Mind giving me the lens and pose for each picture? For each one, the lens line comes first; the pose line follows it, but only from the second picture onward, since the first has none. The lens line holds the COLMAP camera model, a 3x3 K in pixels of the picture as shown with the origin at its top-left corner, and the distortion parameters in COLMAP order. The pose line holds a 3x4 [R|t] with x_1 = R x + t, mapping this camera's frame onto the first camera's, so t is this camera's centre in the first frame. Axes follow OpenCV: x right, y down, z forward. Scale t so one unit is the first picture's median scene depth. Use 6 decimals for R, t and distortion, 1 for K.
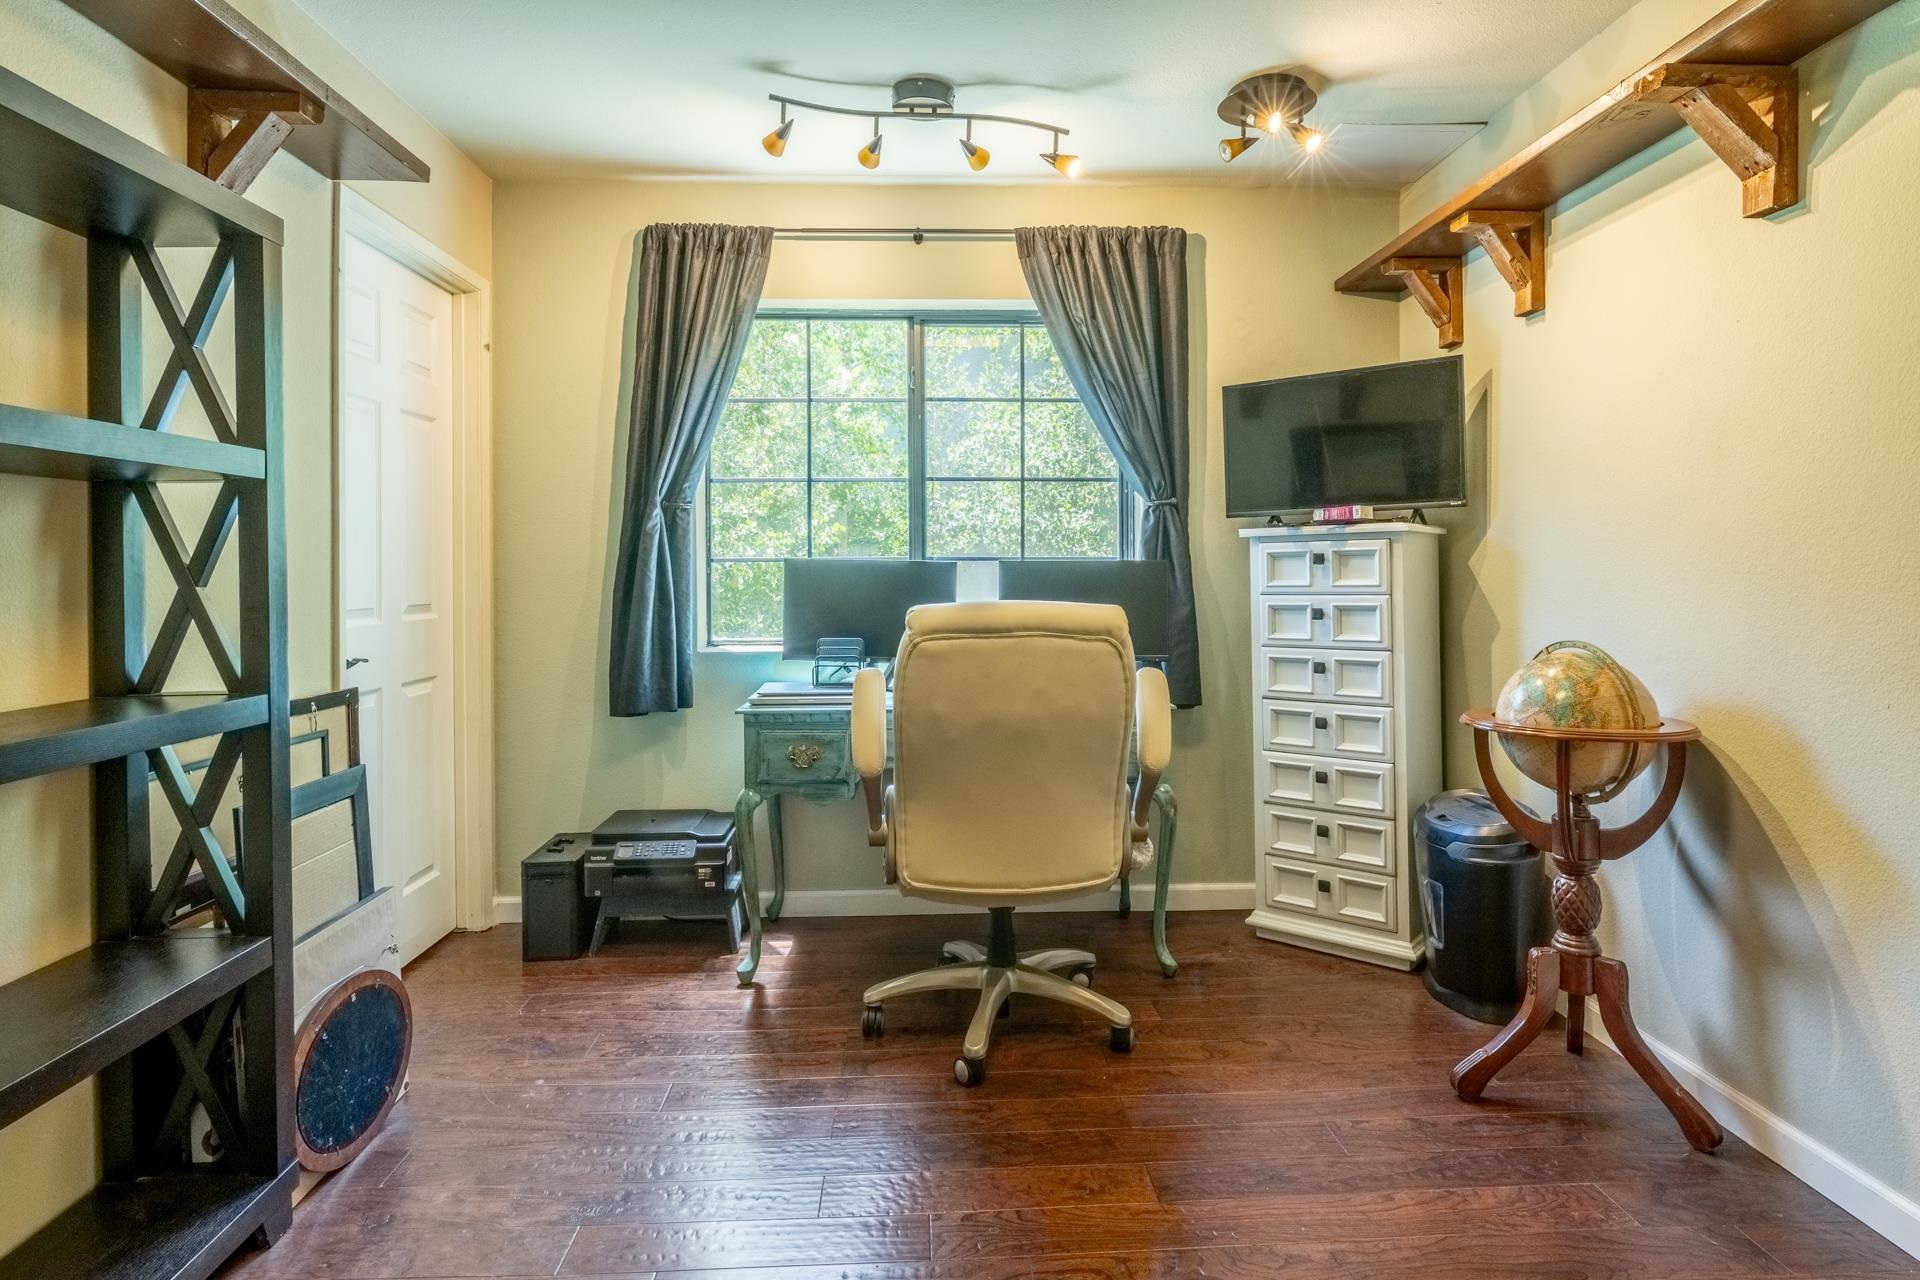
lens RADIAL K [[1029.1, 0, 957.1], [0, 1029.1, 577.9], [0, 0, 1]] dist [-0.002282, -0.000247]
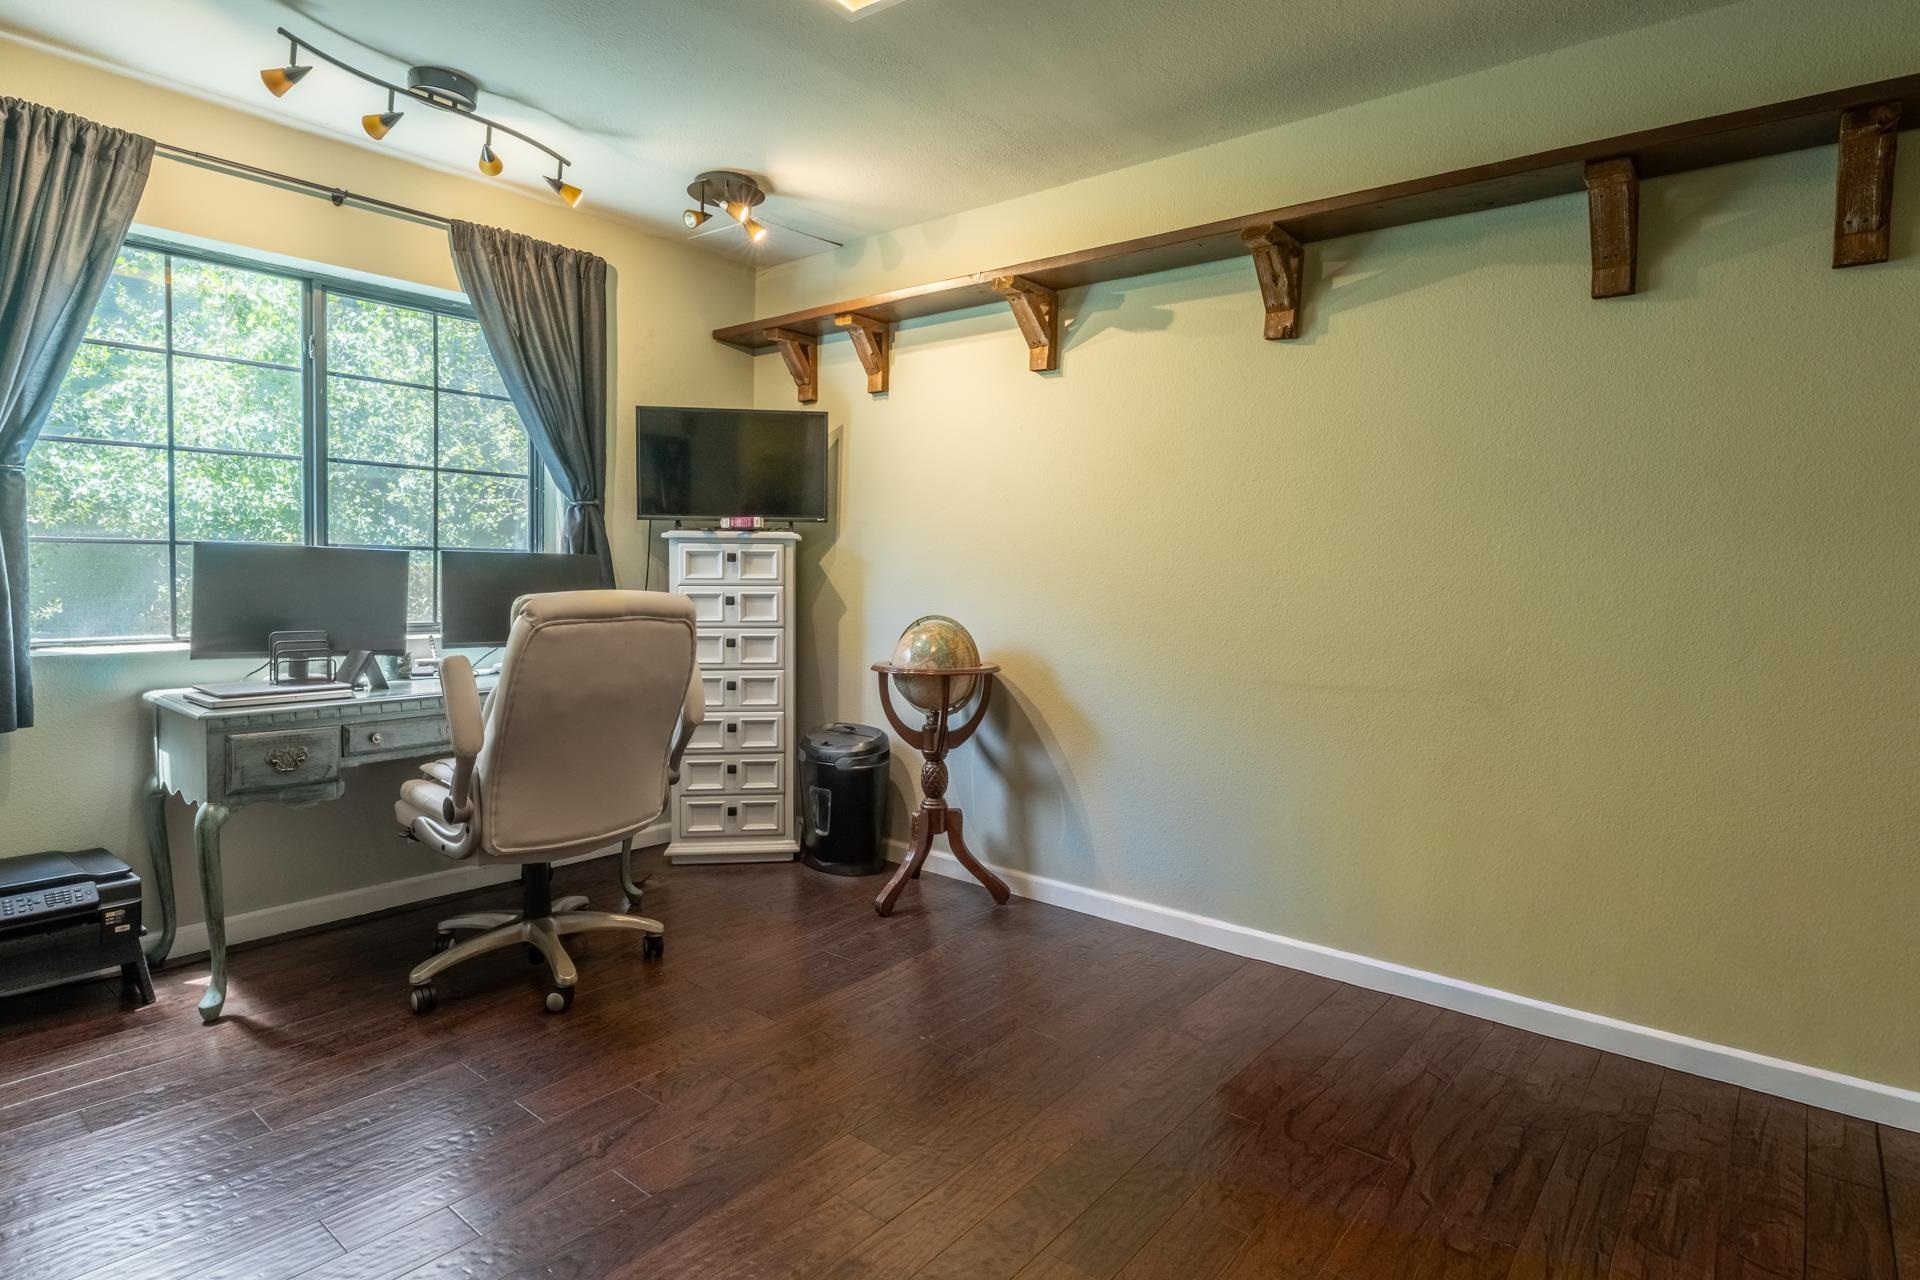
lens RADIAL K [[1012.7, 0, 963.1], [0, 1012.7, 629.8], [0, 0, 1]] dist [-0.001575, -0.000343]
pose [[0.664355, -0.029409, 0.746838, -0.420934], [-0.015265, 0.998483, 0.052898, 0.000132], [-0.747261, -0.046543, 0.662898, -0.052719]]
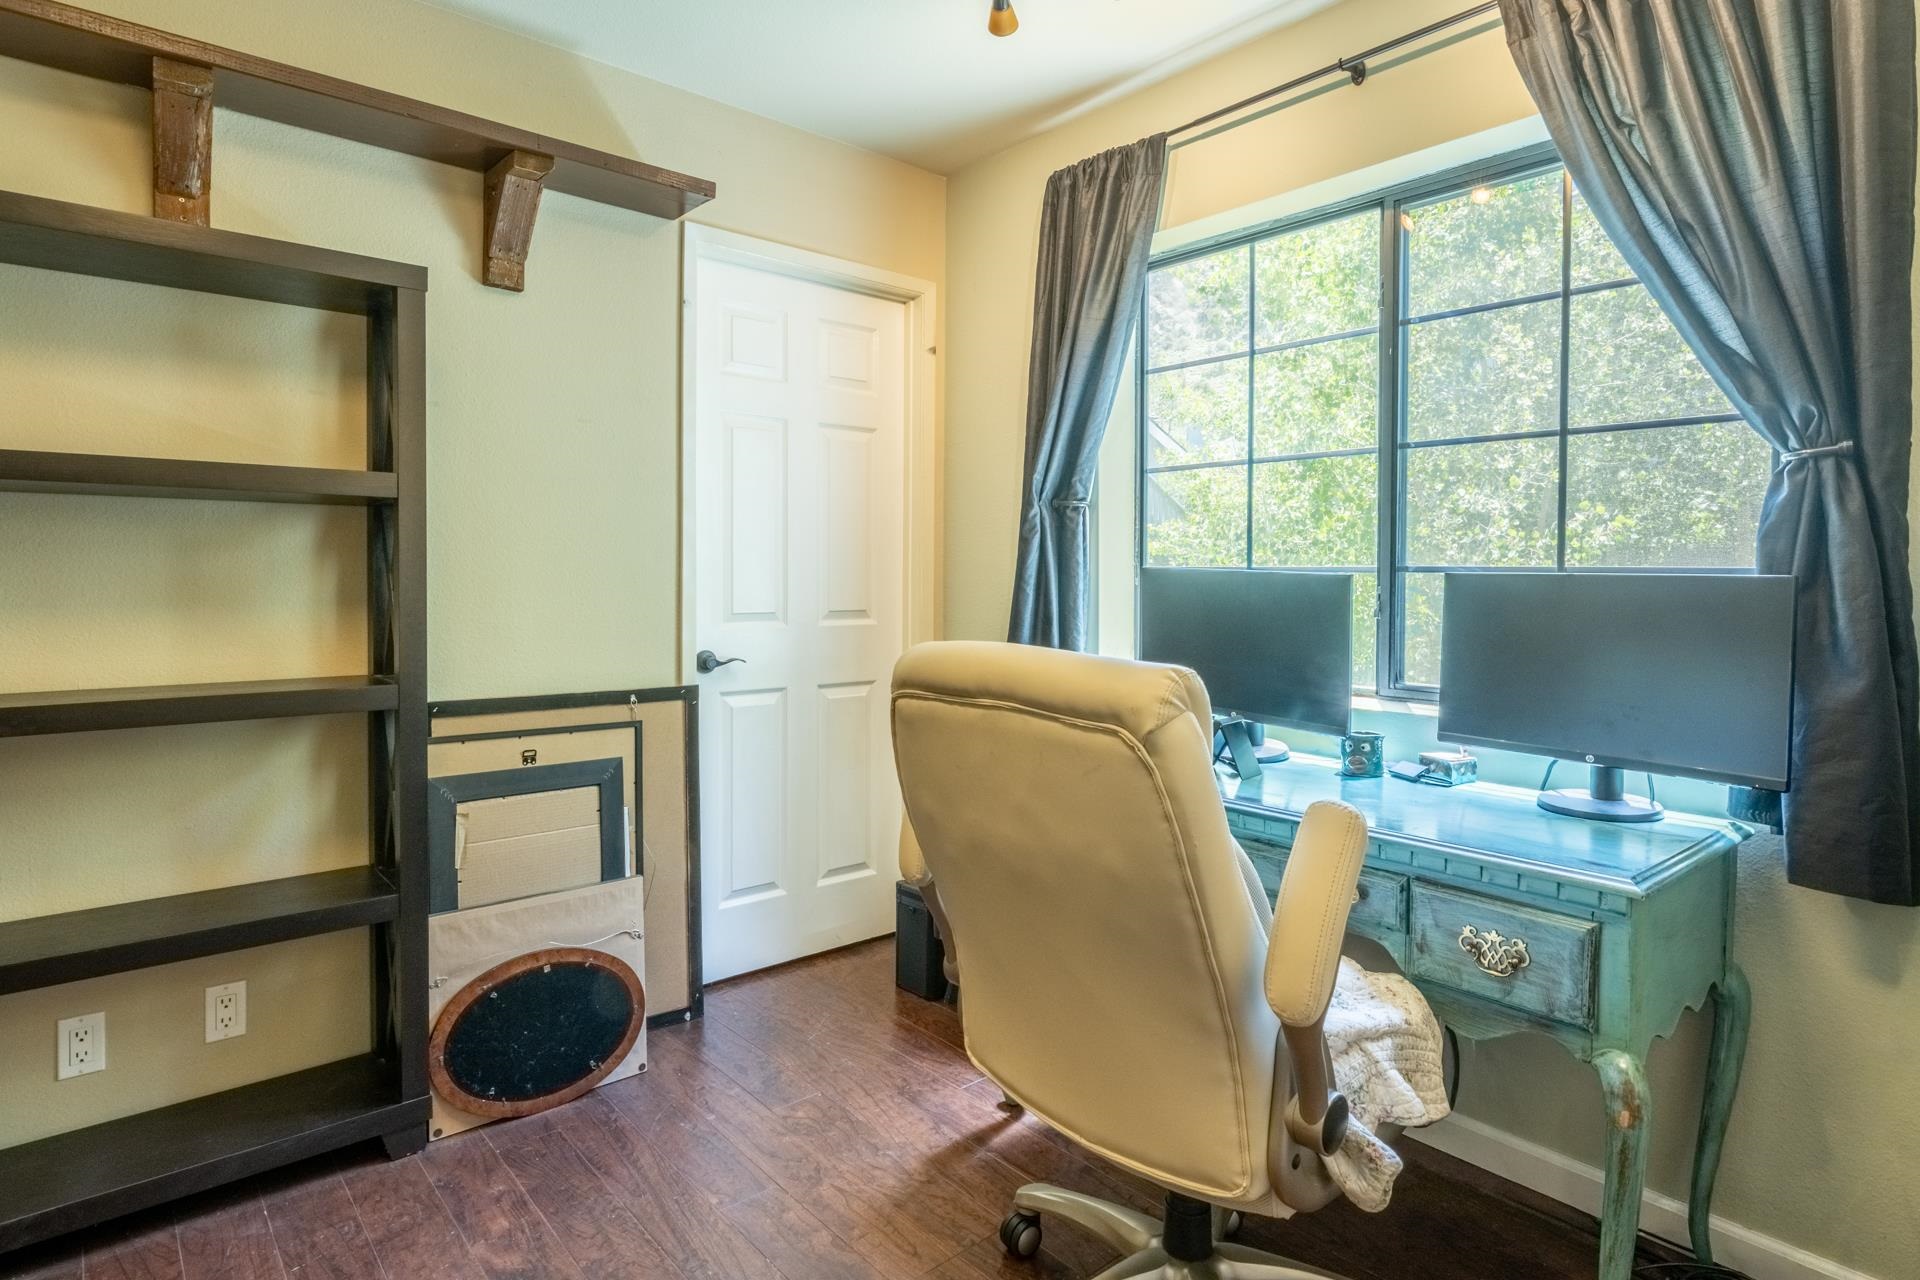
lens RADIAL K [[1022.9, 0, 959.6], [0, 1022.9, 594.9], [0, 0, 1]] dist [-0.001659, -0.000898]
pose [[0.622861, 0.026000, -0.781901, 0.376748], [-0.018351, 0.999658, 0.018623, -0.012076], [0.782118, 0.002749, 0.623125, 0.477874]]
